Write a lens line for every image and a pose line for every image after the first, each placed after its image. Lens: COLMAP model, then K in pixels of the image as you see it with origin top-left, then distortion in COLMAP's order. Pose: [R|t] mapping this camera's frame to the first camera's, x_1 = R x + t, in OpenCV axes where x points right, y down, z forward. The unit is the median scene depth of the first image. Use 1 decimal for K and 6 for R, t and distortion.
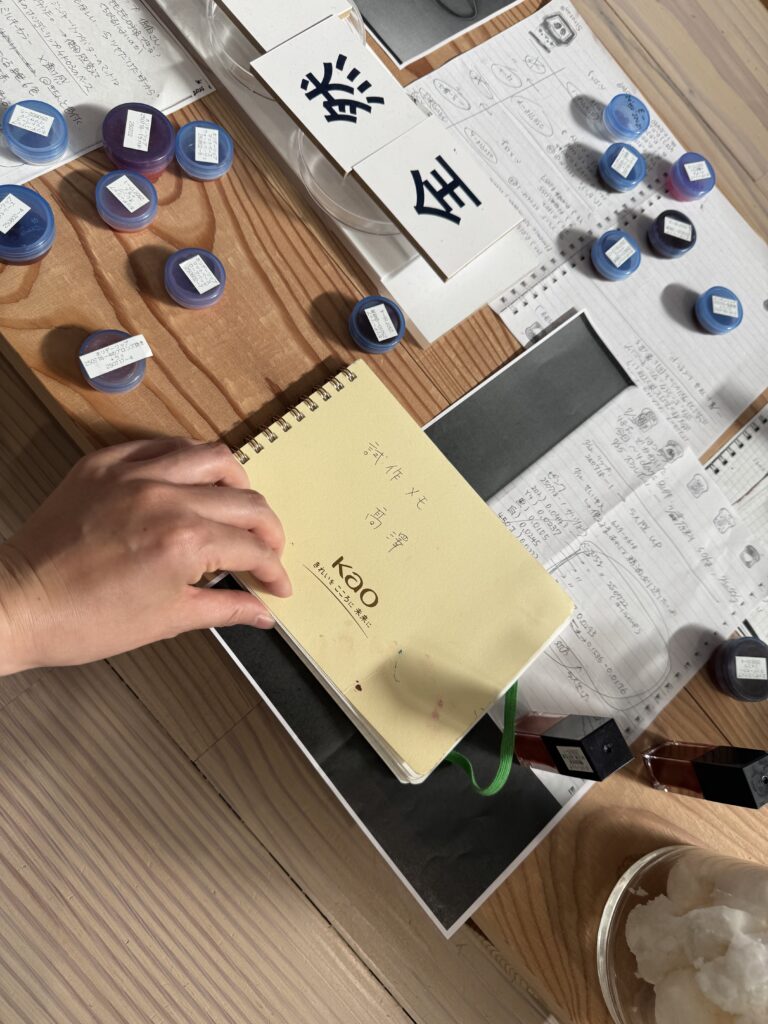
lens RADIAL K [[718.5, 0, 382.9], [0, 718.5, 510.7], [0, 0, 1]] dist [-0.011523, -0.012520]
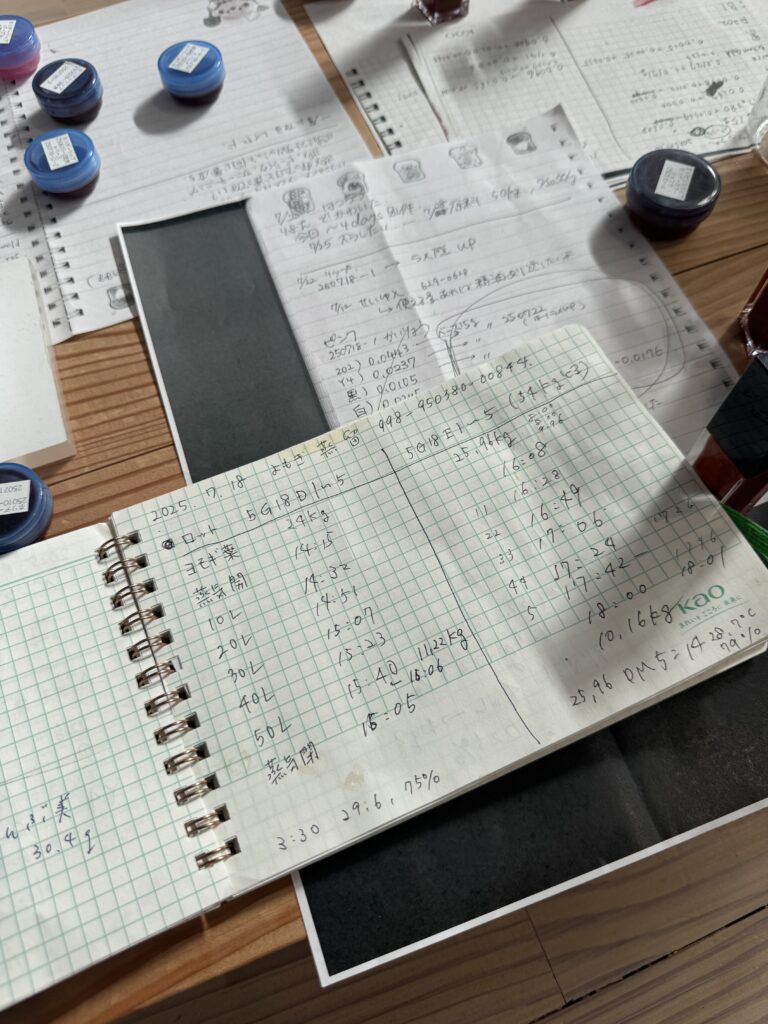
lens RADIAL K [[718.5, 0, 381.2], [0, 718.5, 512.4], [0, 0, 1]] dist [-0.011523, -0.012520]
pose [[0.321158, -0.937729, 0.132369, 0.011370], [0.941047, 0.331679, 0.066476, 0.004898], [-0.106240, 0.103216, 0.988969, 0.328324]]
